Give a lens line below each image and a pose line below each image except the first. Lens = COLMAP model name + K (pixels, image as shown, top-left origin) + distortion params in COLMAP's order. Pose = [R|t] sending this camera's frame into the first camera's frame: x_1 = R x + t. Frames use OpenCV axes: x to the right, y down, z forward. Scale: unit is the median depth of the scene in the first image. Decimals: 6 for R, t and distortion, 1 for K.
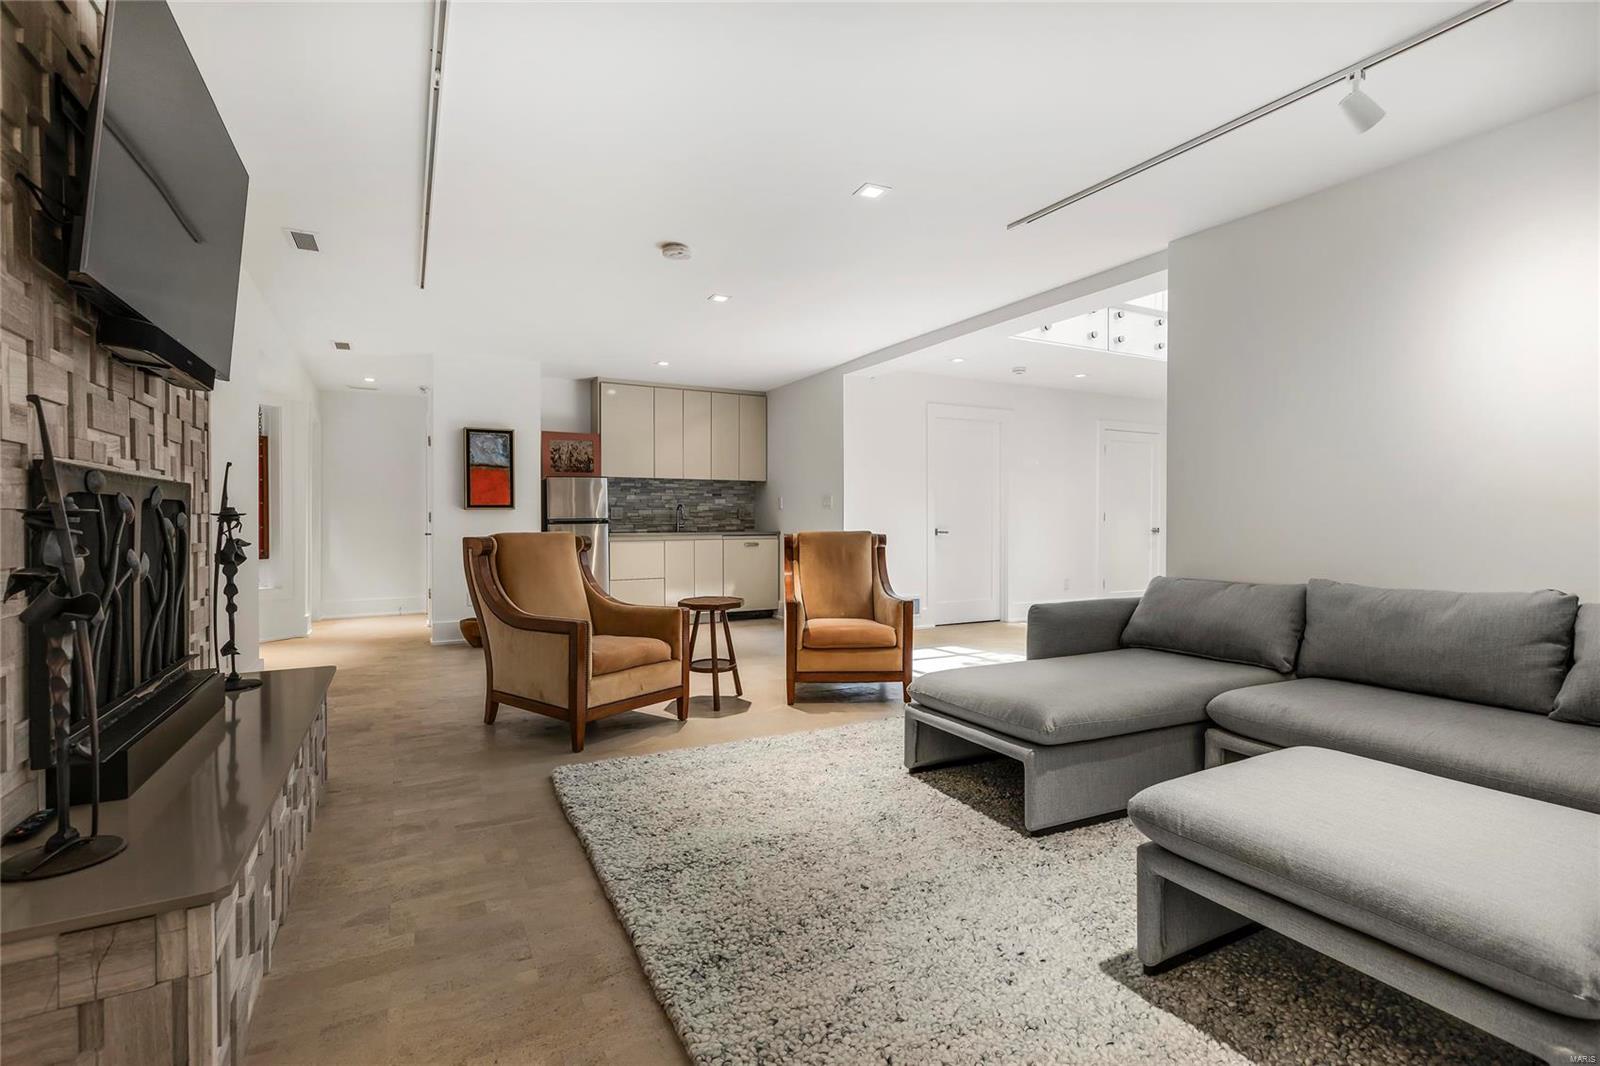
lens RADIAL K [[741.1, 0, 795.7], [0, 741.1, 527.2], [0, 0, 1]] dist [-0.000616, 0.000024]
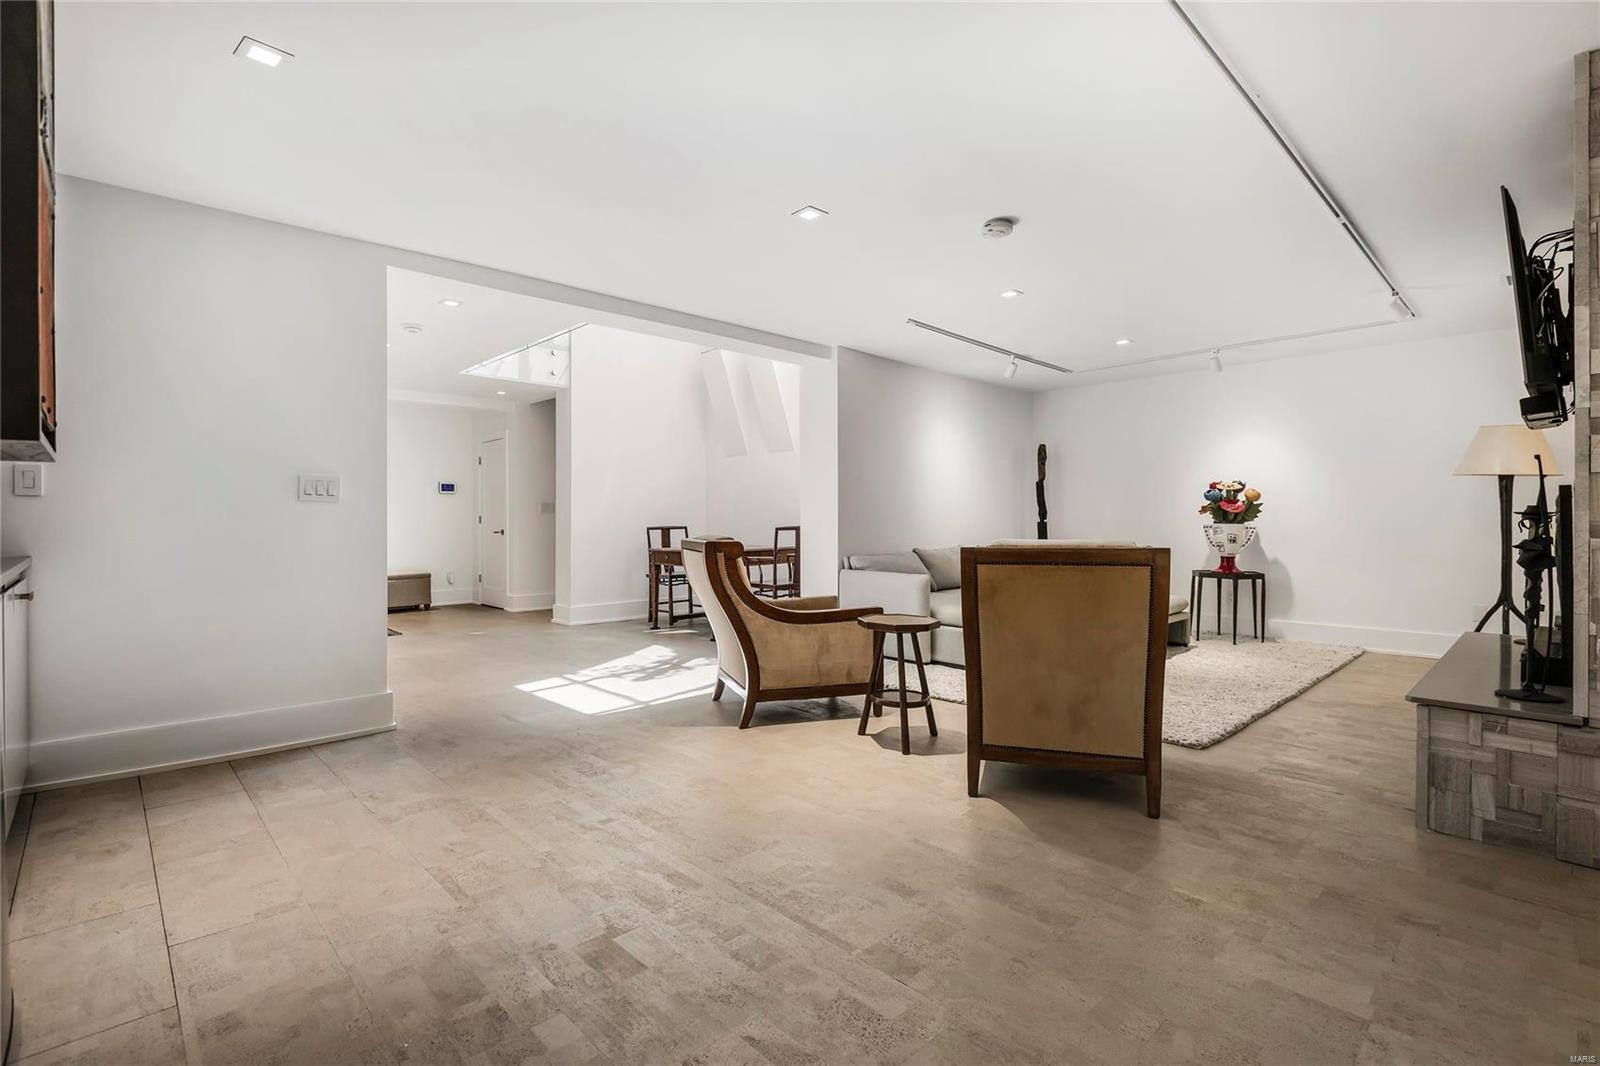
lens RADIAL K [[741.1, 0, 804.0], [0, 741.1, 524.0], [0, 0, 1]] dist [-0.000616, 0.000024]
pose [[-0.280071, -0.005555, 0.959963, -0.537271], [0.012323, 0.999880, 0.009381, -0.010217], [-0.959900, 0.014457, -0.279969, 0.820346]]
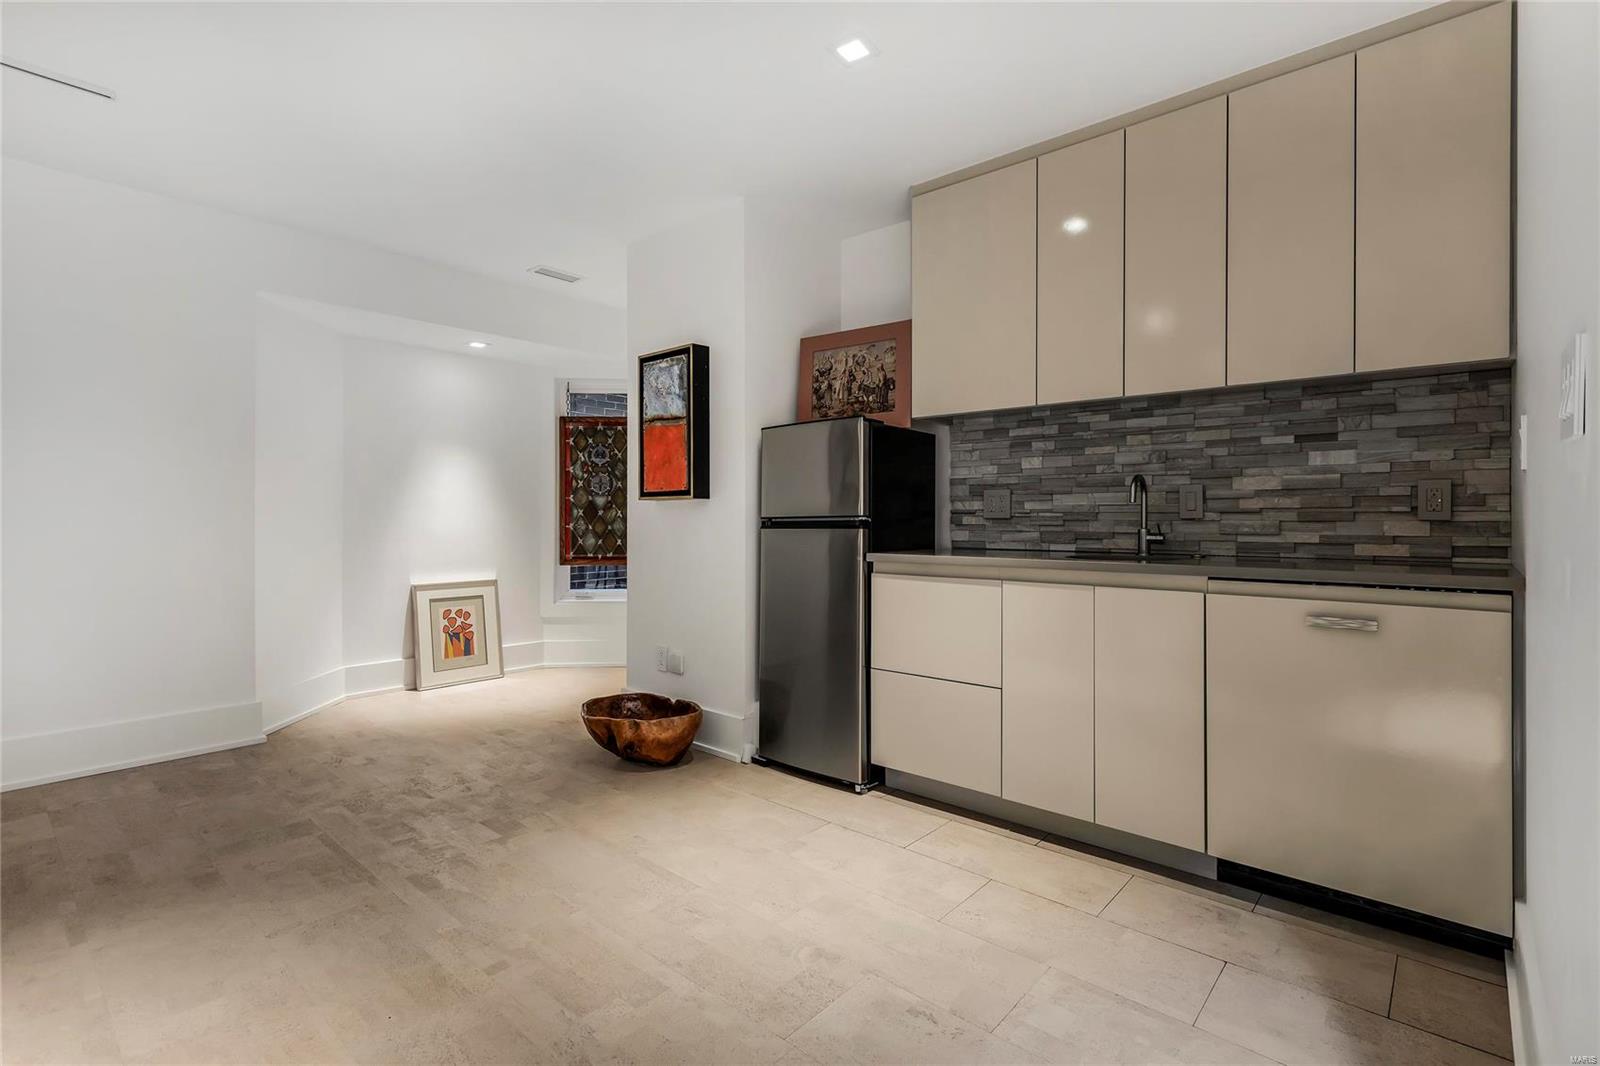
lens RADIAL K [[741.1, 0, 792.7], [0, 741.1, 524.1], [0, 0, 1]] dist [-0.000616, 0.000024]
pose [[0.351213, 0.009298, -0.936249, 0.115647], [-0.010810, 0.999924, 0.005875, -0.009599], [0.936233, 0.008058, 0.351287, 0.818322]]
